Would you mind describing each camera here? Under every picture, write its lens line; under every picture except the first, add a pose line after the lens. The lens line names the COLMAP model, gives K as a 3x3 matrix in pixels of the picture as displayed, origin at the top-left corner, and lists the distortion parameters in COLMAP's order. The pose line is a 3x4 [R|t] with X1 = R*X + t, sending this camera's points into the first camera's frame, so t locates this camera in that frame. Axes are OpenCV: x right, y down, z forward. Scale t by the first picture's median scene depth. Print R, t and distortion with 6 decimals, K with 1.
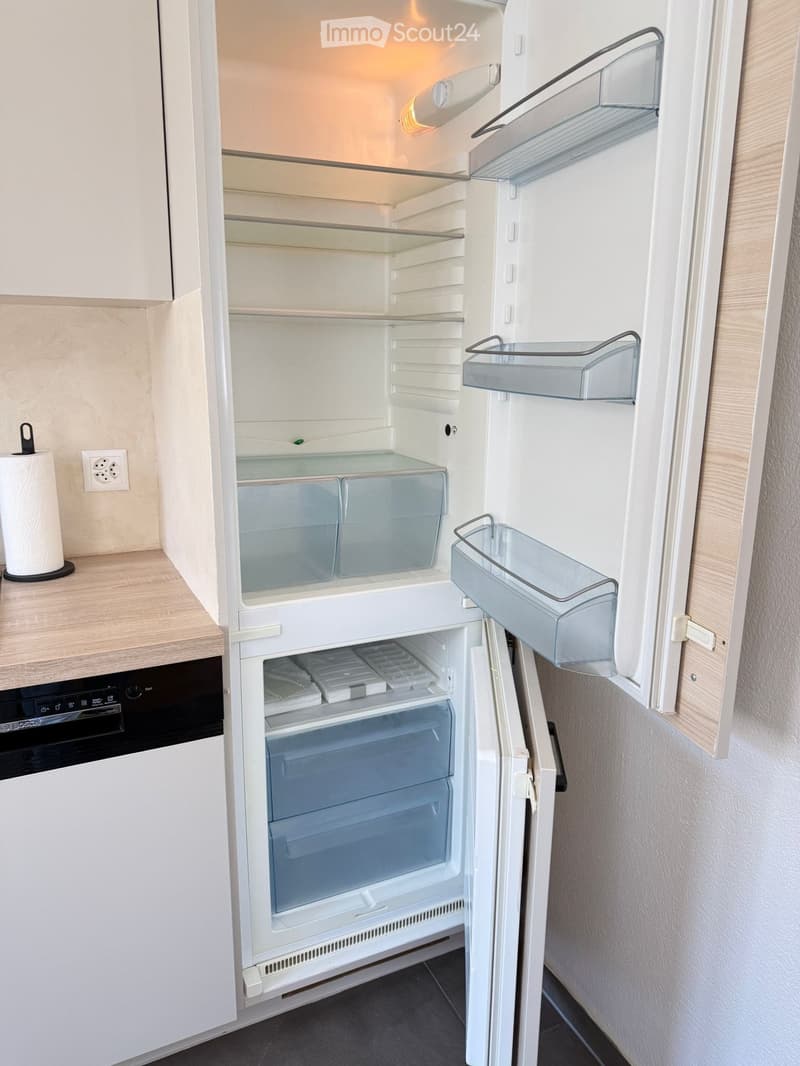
lens RADIAL K [[766.9, 0, 400.0], [0, 766.9, 533.0], [0, 0, 1]] dist [0.058433, -0.121145]
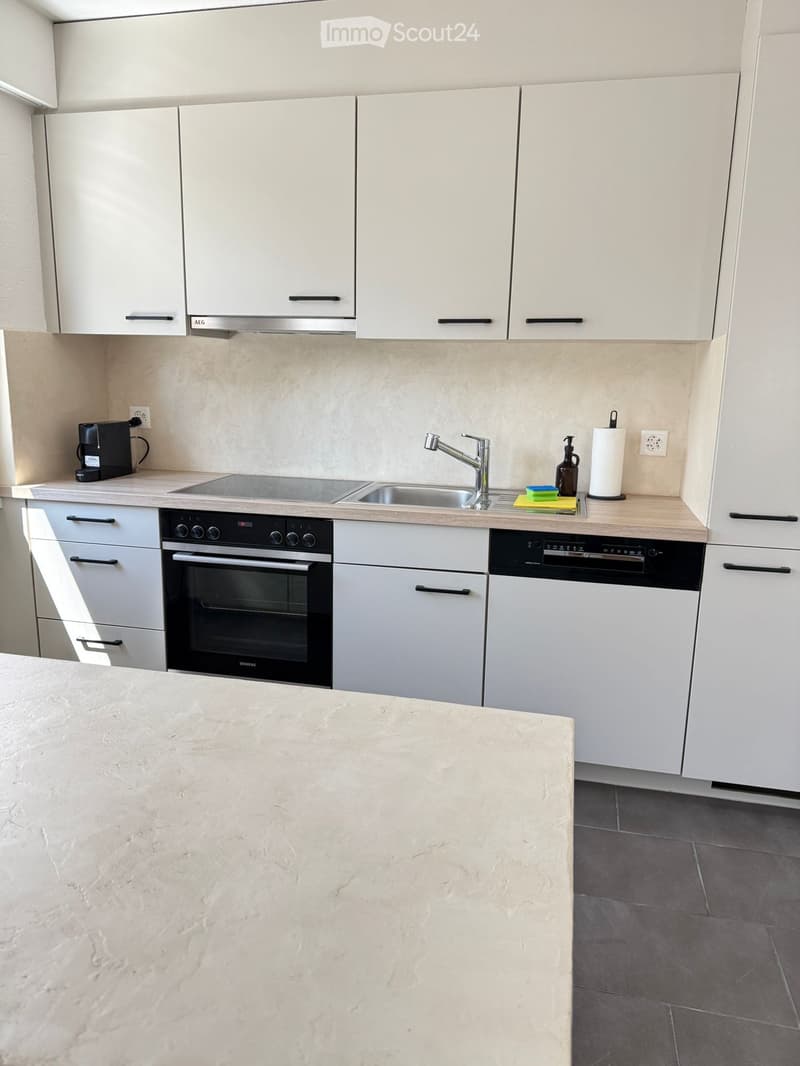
lens RADIAL K [[767.2, 0, 400.0], [0, 767.2, 533.0], [0, 0, 1]] dist [0.111500, -0.120345]
pose [[0.783834, 0.136224, -0.605844, 0.238916], [-0.155710, 0.987588, 0.020603, 0.170334], [0.601131, 0.078187, 0.795317, -0.669809]]
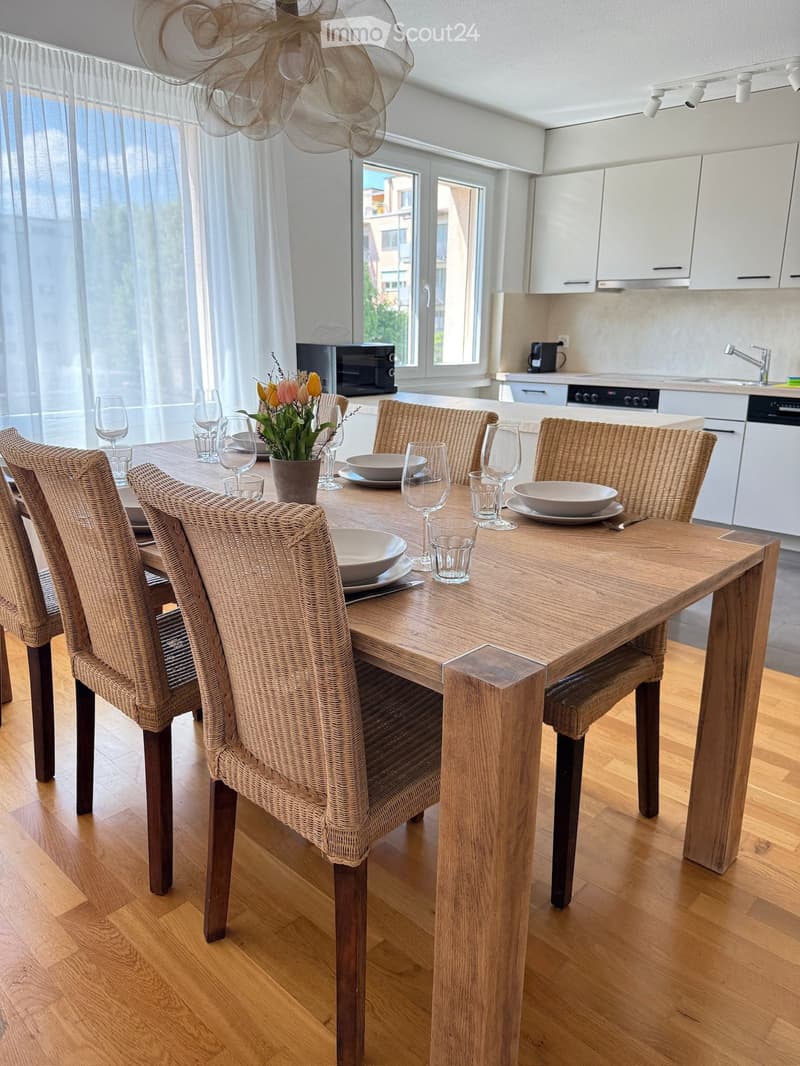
lens RADIAL K [[765.8, 0, 397.1], [0, 765.8, 515.2], [0, 0, 1]] dist [0.011305, 0.001993]
pose [[0.370930, 0.222973, -0.901496, 1.529187], [-0.225592, 0.963305, 0.145438, 0.460547], [0.900844, 0.149422, 0.407619, -1.507213]]
